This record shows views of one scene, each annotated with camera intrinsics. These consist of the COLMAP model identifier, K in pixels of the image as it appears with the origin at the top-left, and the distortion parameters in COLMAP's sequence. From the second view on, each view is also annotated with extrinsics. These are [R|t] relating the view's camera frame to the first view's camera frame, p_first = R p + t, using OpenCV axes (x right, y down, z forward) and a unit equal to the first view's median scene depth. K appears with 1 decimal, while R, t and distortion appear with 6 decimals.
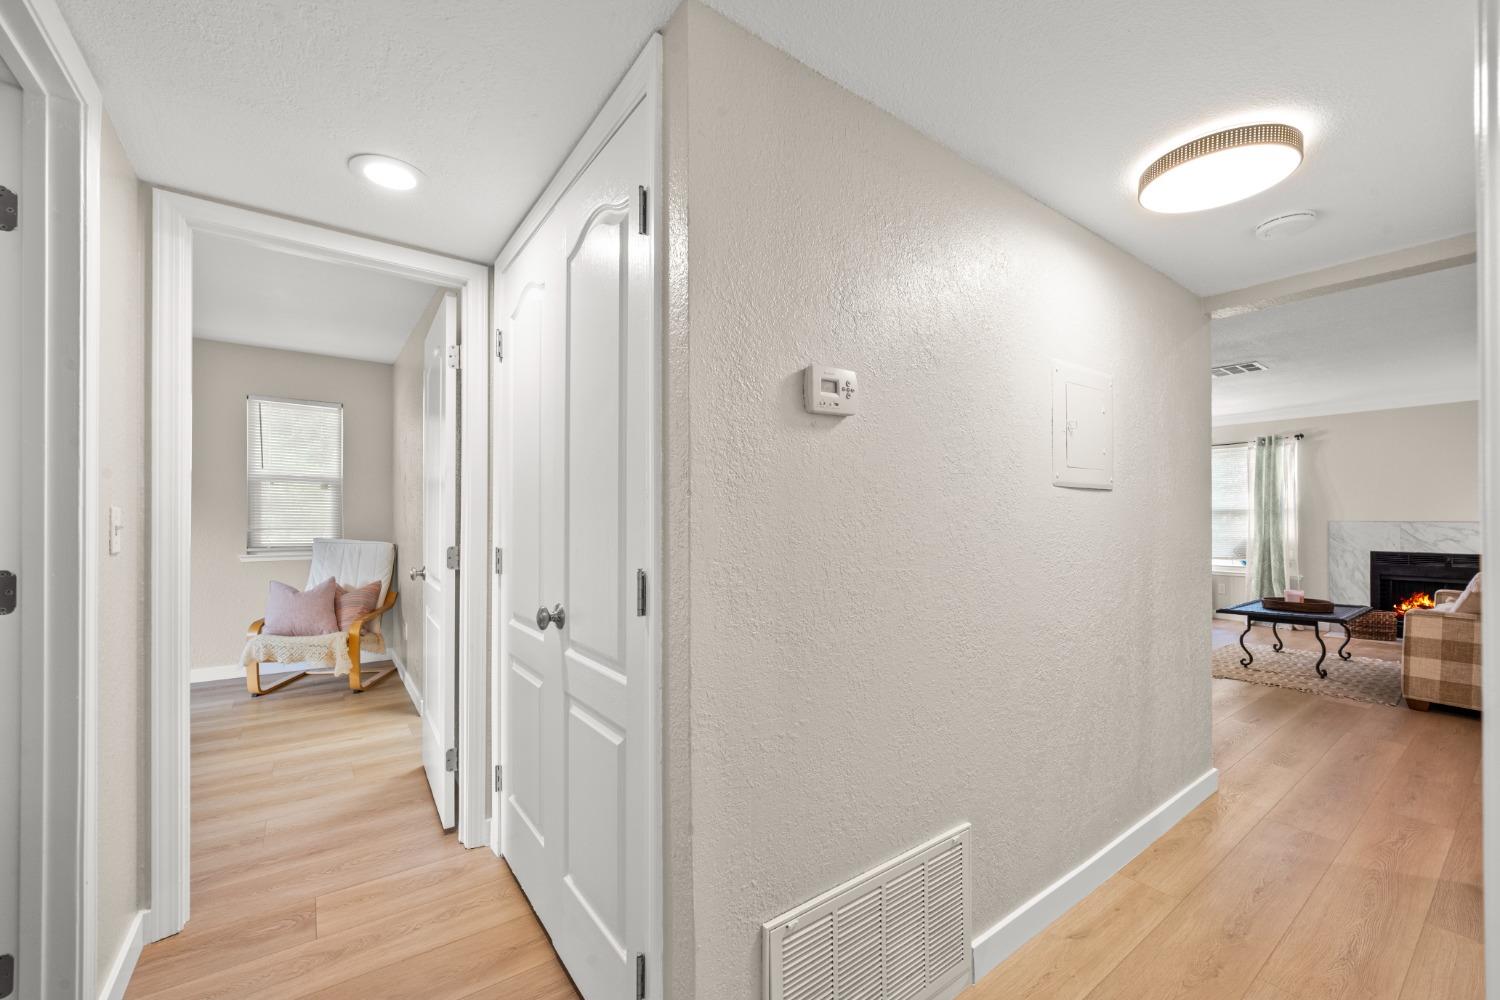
lens RADIAL K [[596.3, 0, 743.9], [0, 596.3, 520.9], [0, 0, 1]] dist [-0.002471, 0.000017]
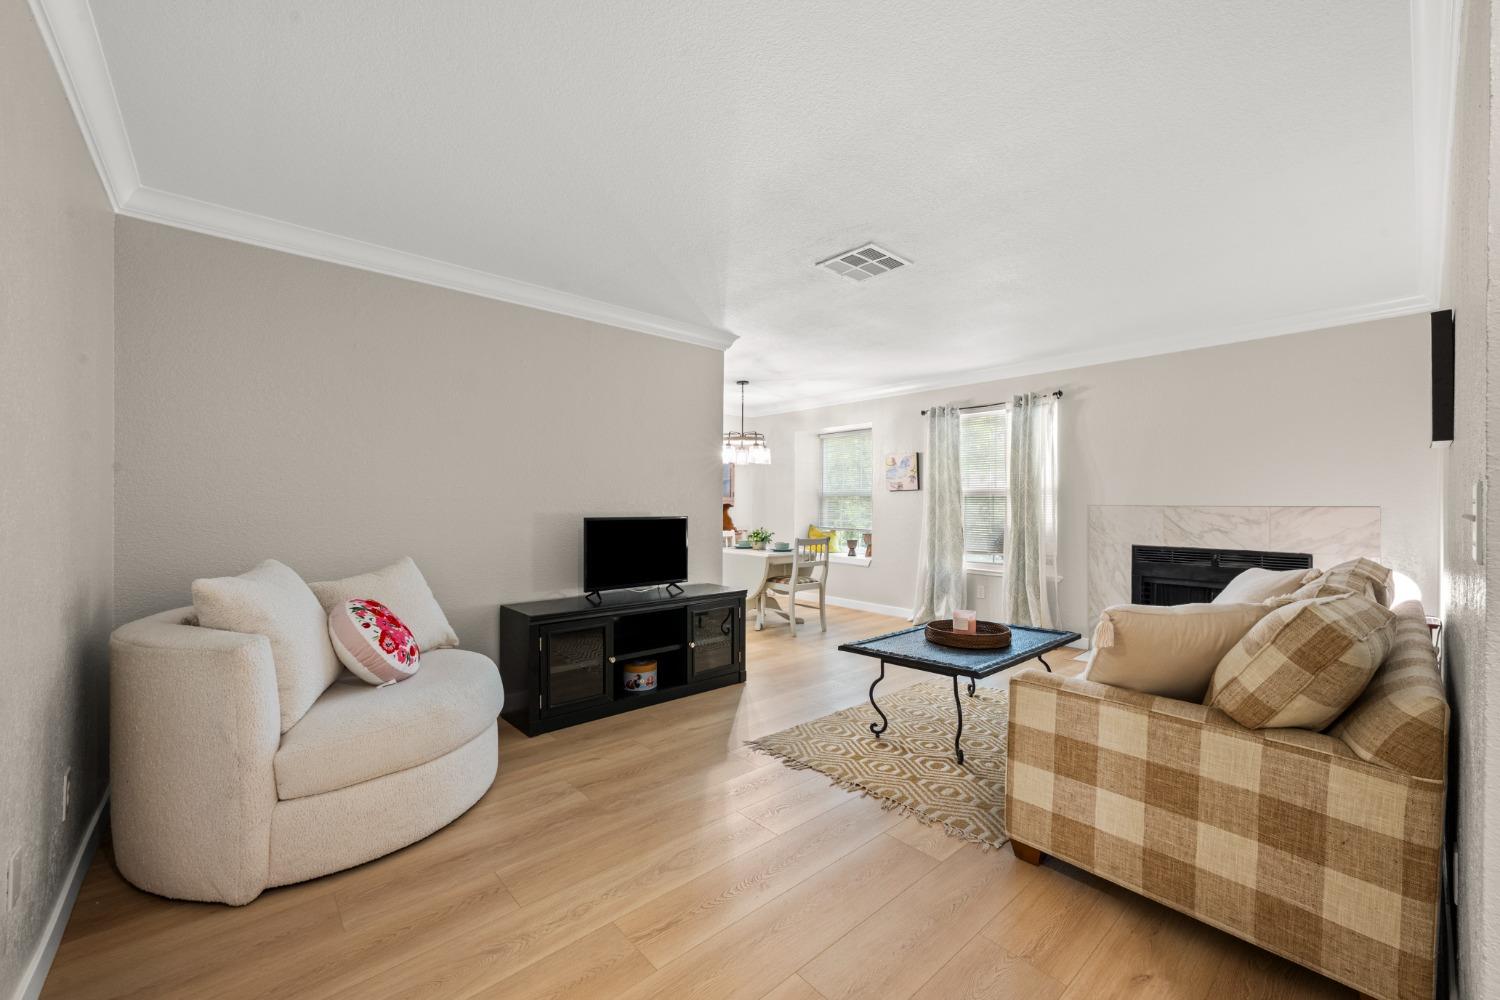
lens RADIAL K [[596.3, 0, 755.7], [0, 596.3, 504.1], [0, 0, 1]] dist [-0.002471, 0.000017]
pose [[0.995049, -0.000597, 0.099384, 0.516669], [0.000501, 0.999999, 0.000988, -0.001789], [-0.099385, -0.000934, 0.995049, 0.303443]]
